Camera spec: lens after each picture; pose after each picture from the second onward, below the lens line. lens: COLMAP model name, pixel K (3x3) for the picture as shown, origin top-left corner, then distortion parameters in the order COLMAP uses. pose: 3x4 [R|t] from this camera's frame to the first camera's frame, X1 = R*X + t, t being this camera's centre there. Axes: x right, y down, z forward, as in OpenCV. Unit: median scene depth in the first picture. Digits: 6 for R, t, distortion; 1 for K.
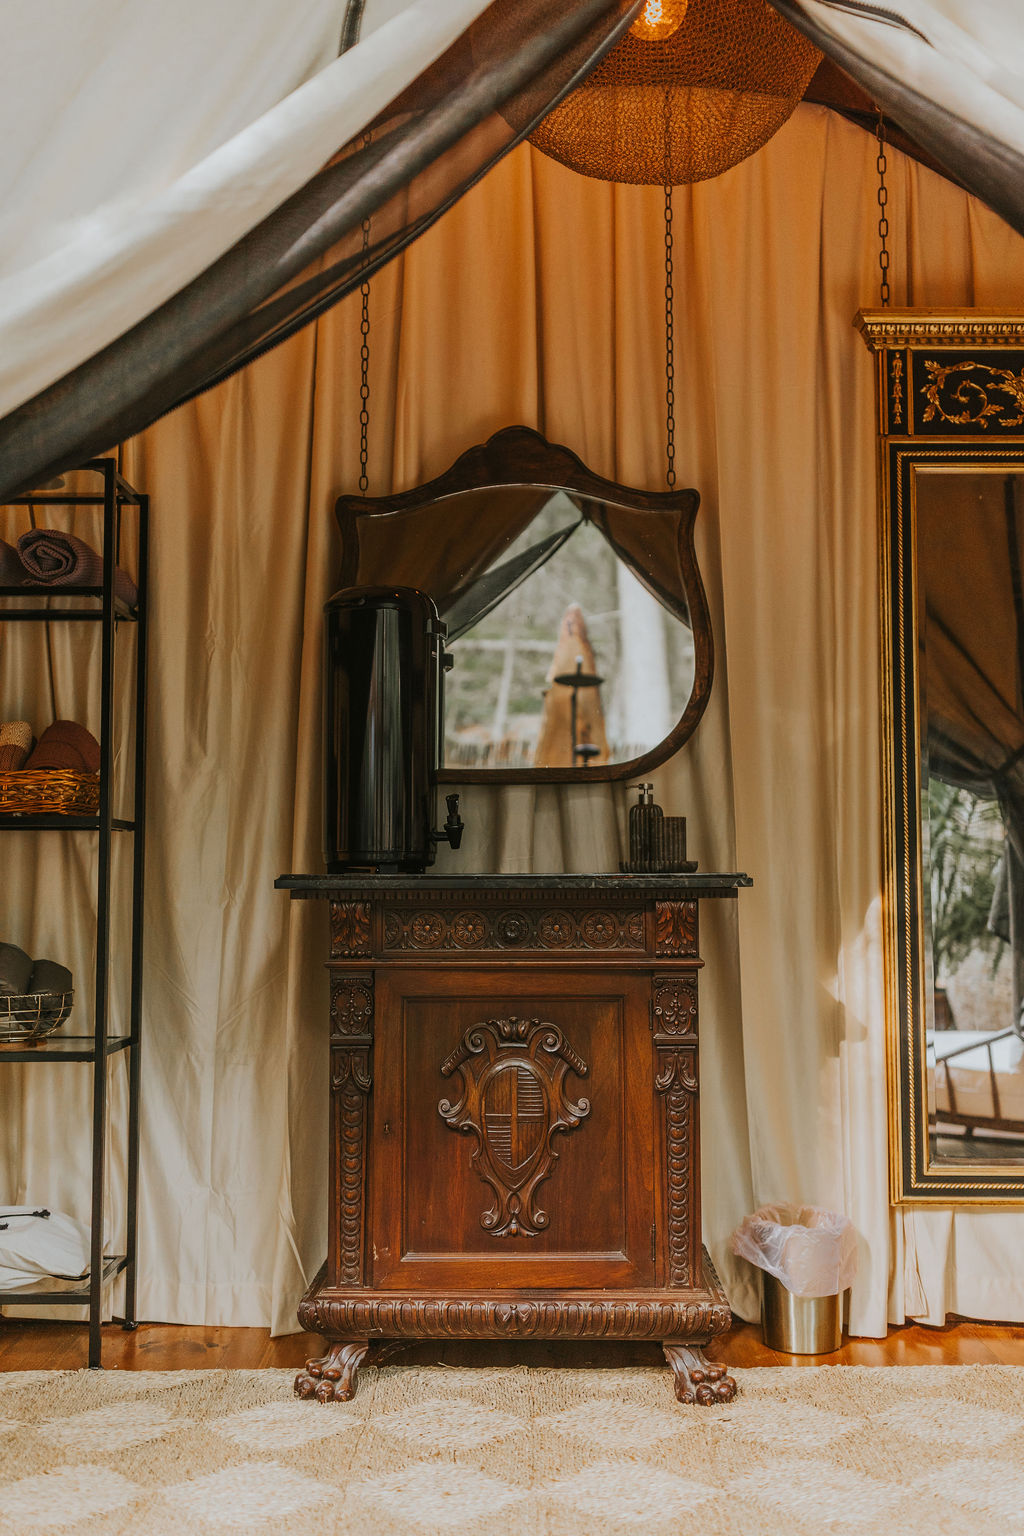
lens RADIAL K [[1459.4, 0, 512.0], [0, 1459.4, 768.0], [0, 0, 1]] dist [0.010499, -0.018591]
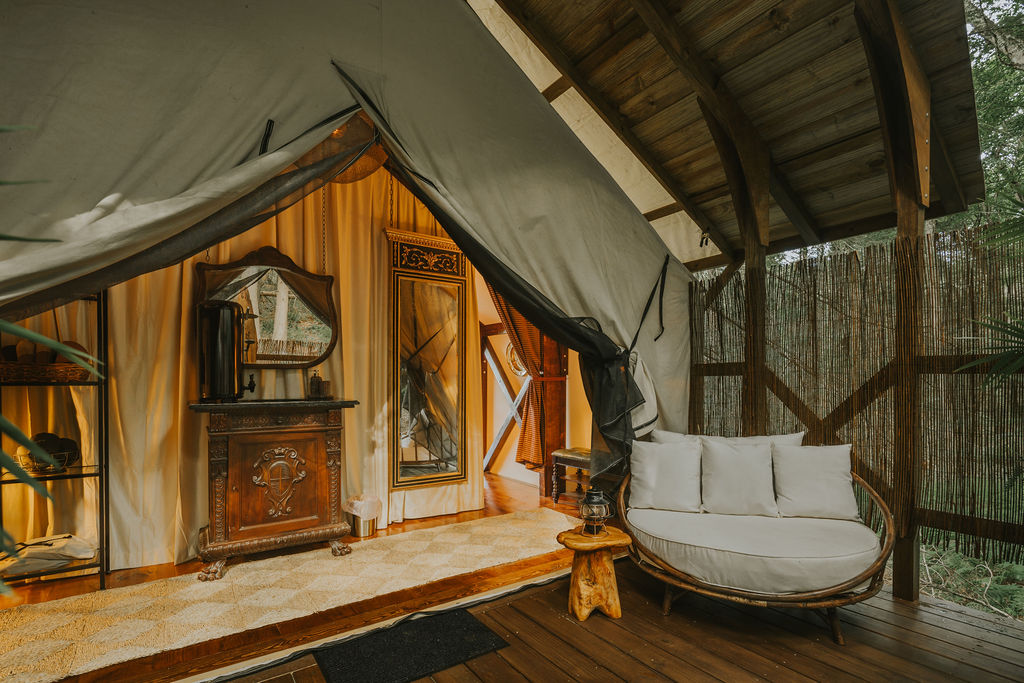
lens RADIAL K [[493.4, 0, 514.5], [0, 493.4, 384.5], [0, 0, 1]] dist [-0.001735, -0.000408]
pose [[0.823169, -0.006095, 0.567764, -0.169252], [-0.044720, 0.996140, 0.075531, -0.060589], [-0.566033, -0.087565, 0.819719, -0.122799]]
